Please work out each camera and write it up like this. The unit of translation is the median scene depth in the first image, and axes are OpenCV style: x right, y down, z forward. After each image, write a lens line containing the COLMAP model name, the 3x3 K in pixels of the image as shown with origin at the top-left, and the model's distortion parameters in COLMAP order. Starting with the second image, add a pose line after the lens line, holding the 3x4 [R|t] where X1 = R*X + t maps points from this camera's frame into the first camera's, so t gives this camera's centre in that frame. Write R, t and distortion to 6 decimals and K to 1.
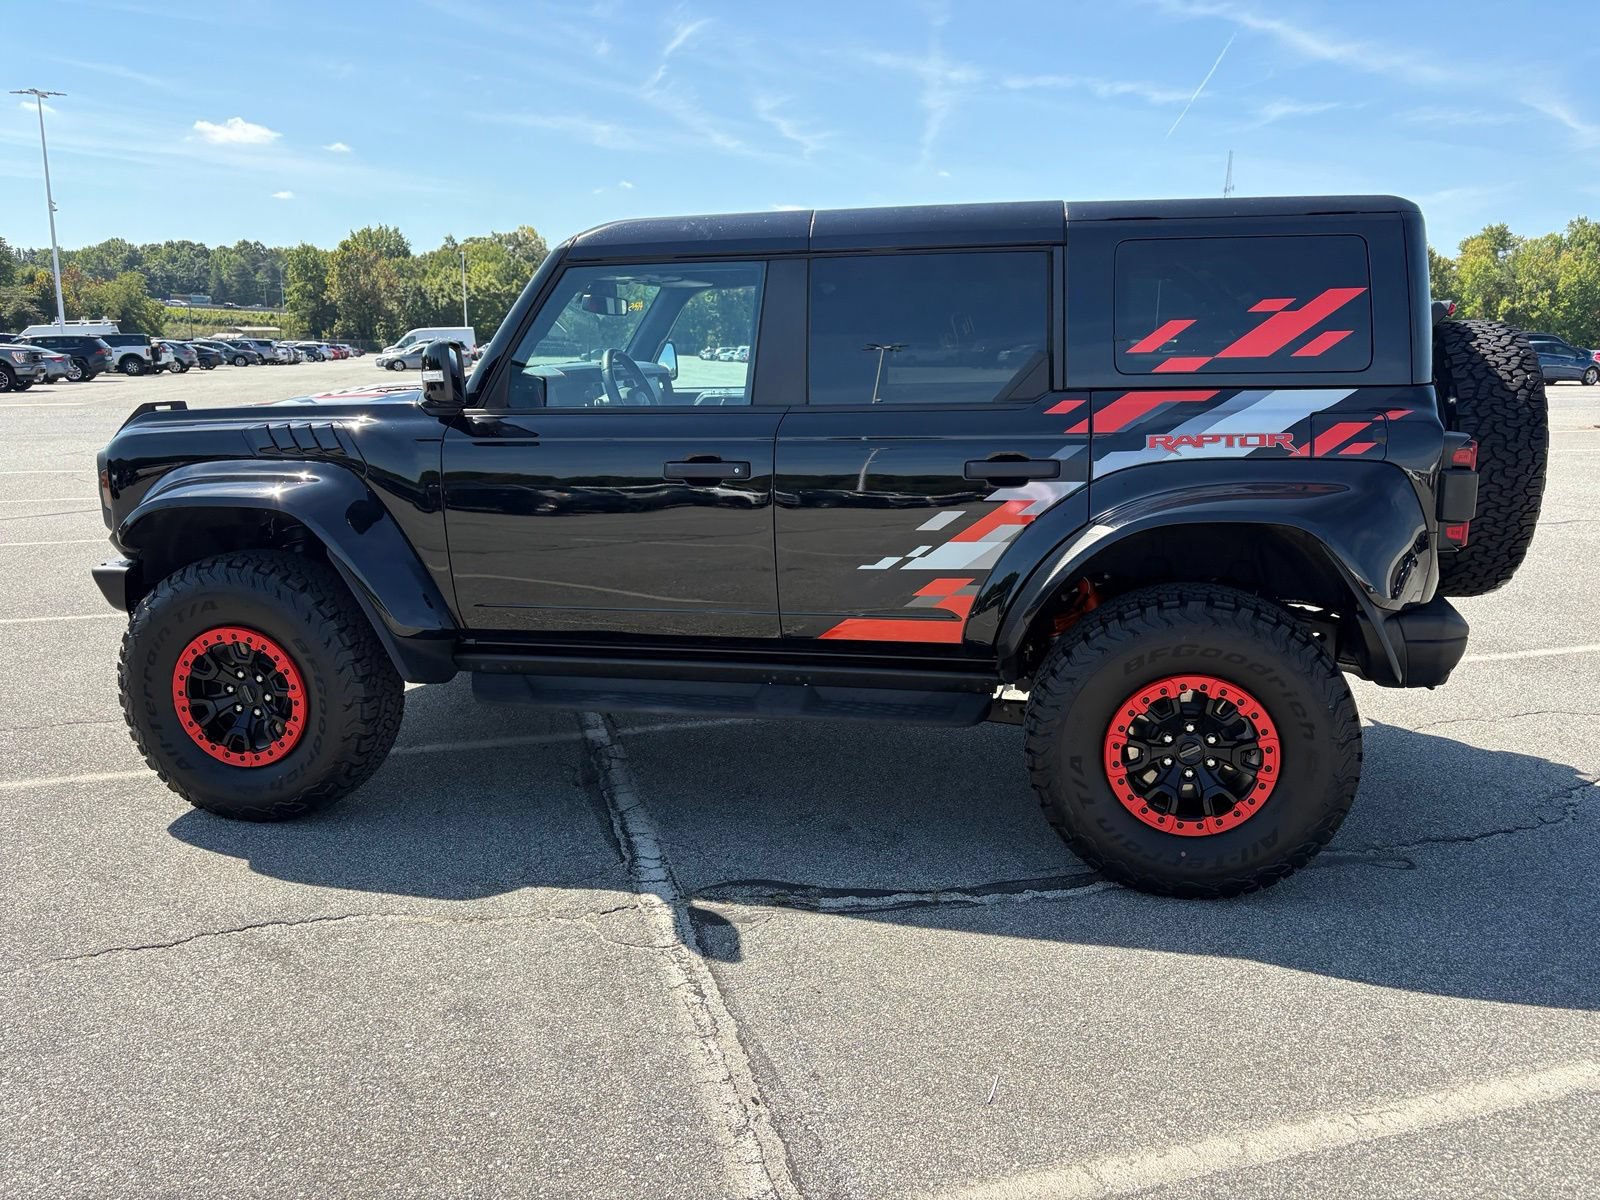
lens RADIAL K [[1210.3, 0, 796.7], [0, 1210.3, 587.6], [0, 0, 1]] dist [0.056756, -0.057079]
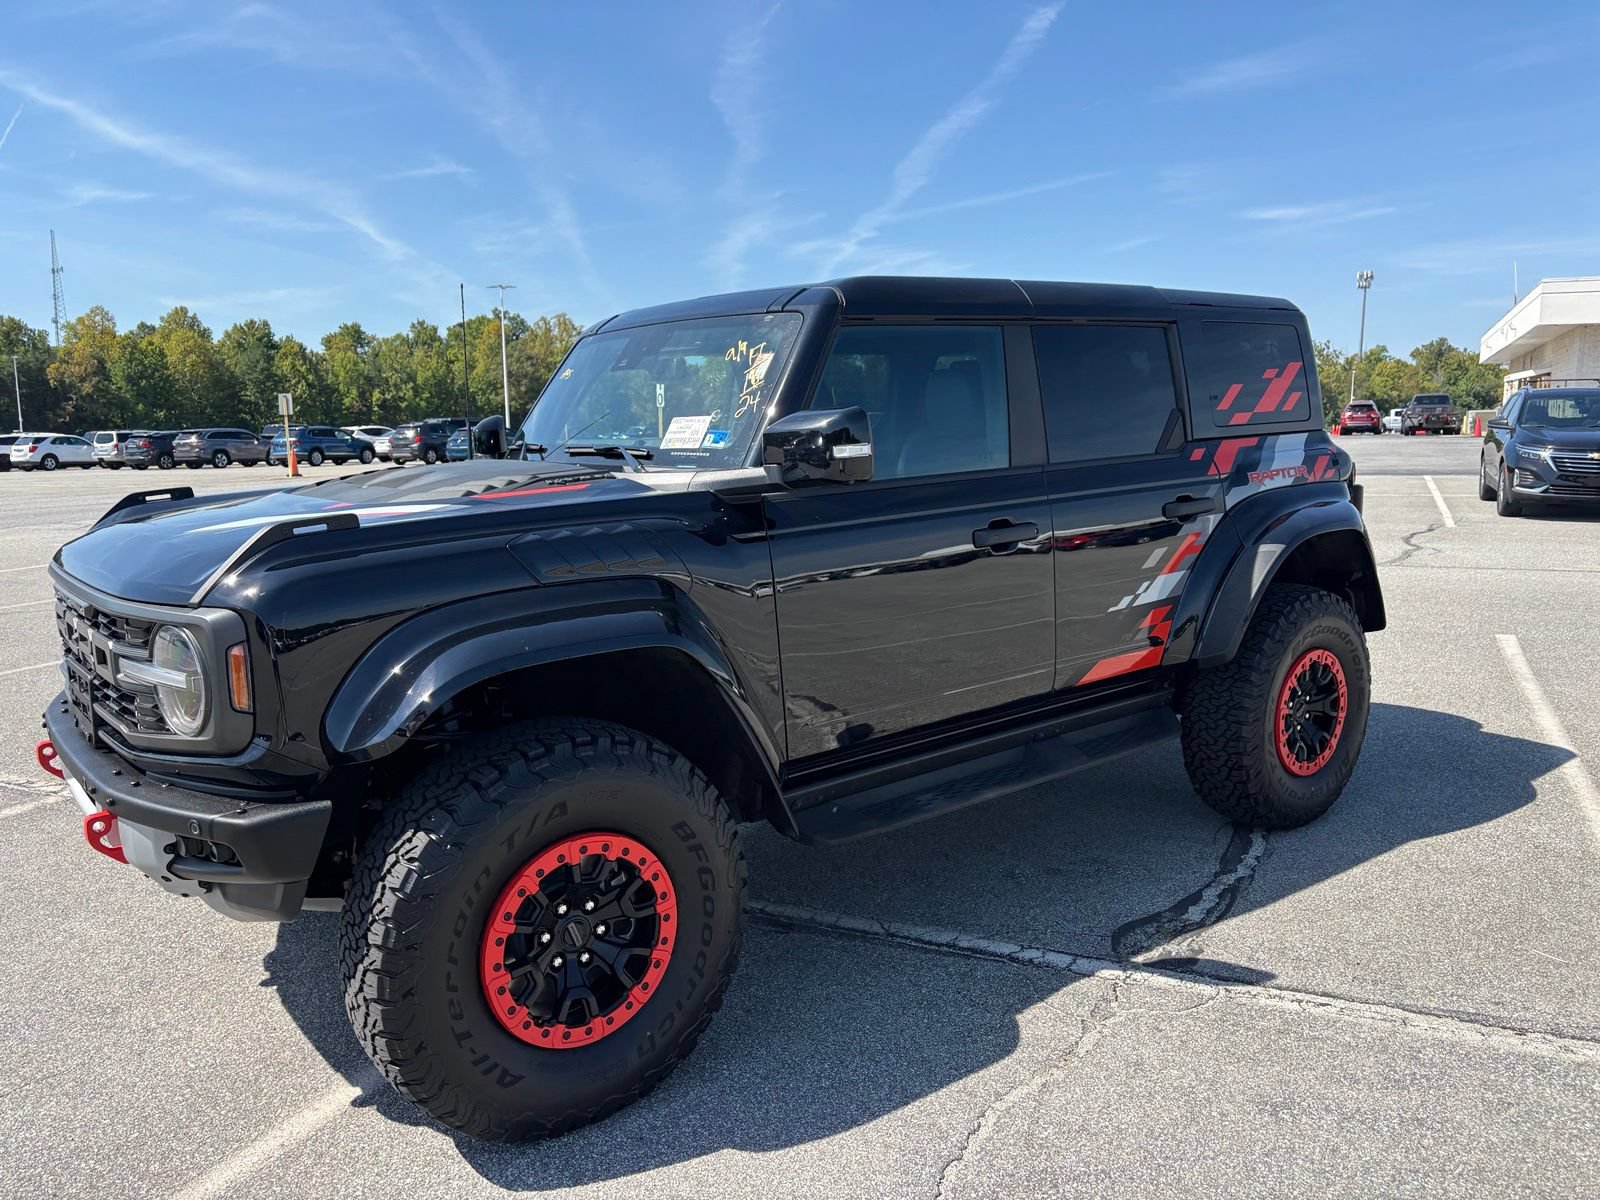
lens RADIAL K [[1214.2, 0, 800.0], [0, 1214.2, 600.0], [0, 0, 1]] dist [0.048123, -0.052282]
pose [[0.650154, -0.128851, 0.748797, -0.965216], [0.174807, 0.984445, 0.017622, -0.095884], [-0.739421, 0.119438, 0.662565, 0.501983]]
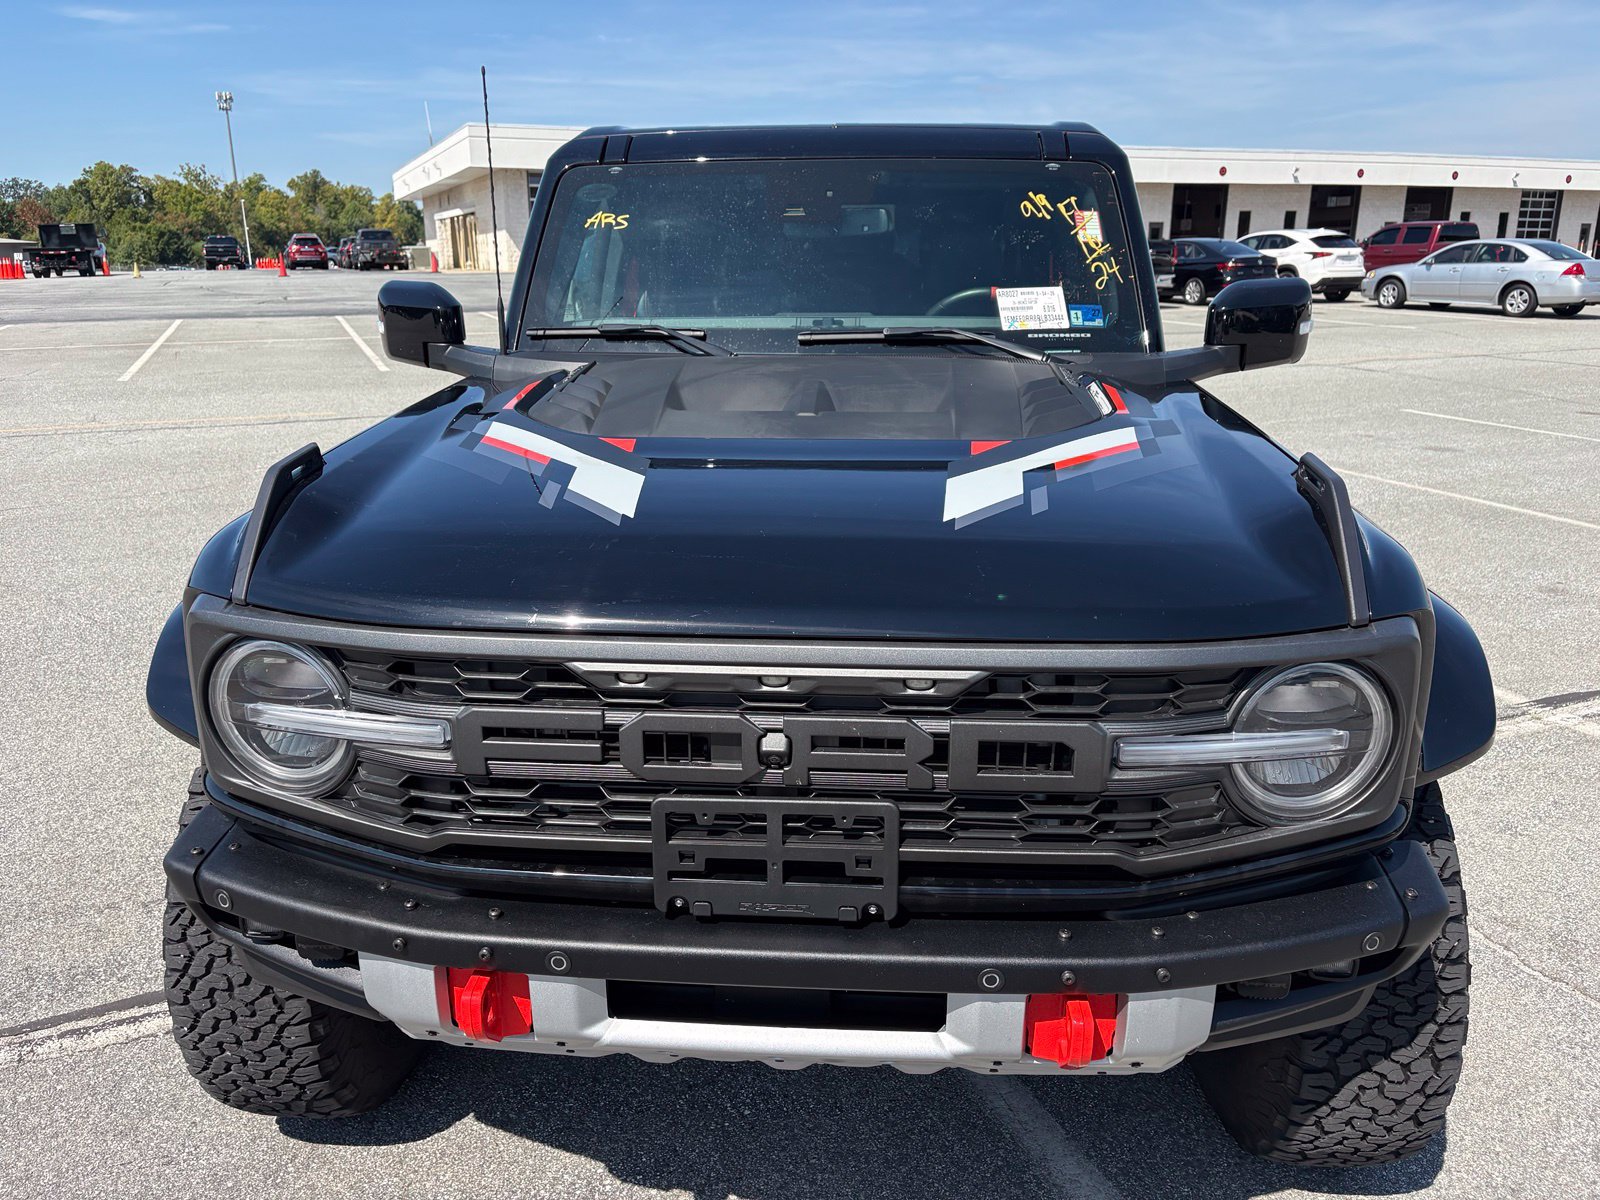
lens RADIAL K [[1214.2, 0, 800.0], [0, 1214.2, 600.0], [0, 0, 1]] dist [0.048123, -0.052282]
pose [[-0.122920, -0.287471, 0.949869, -1.063943], [0.207393, 0.928554, 0.307858, -0.322897], [-0.970505, 0.234838, -0.054518, 1.418909]]
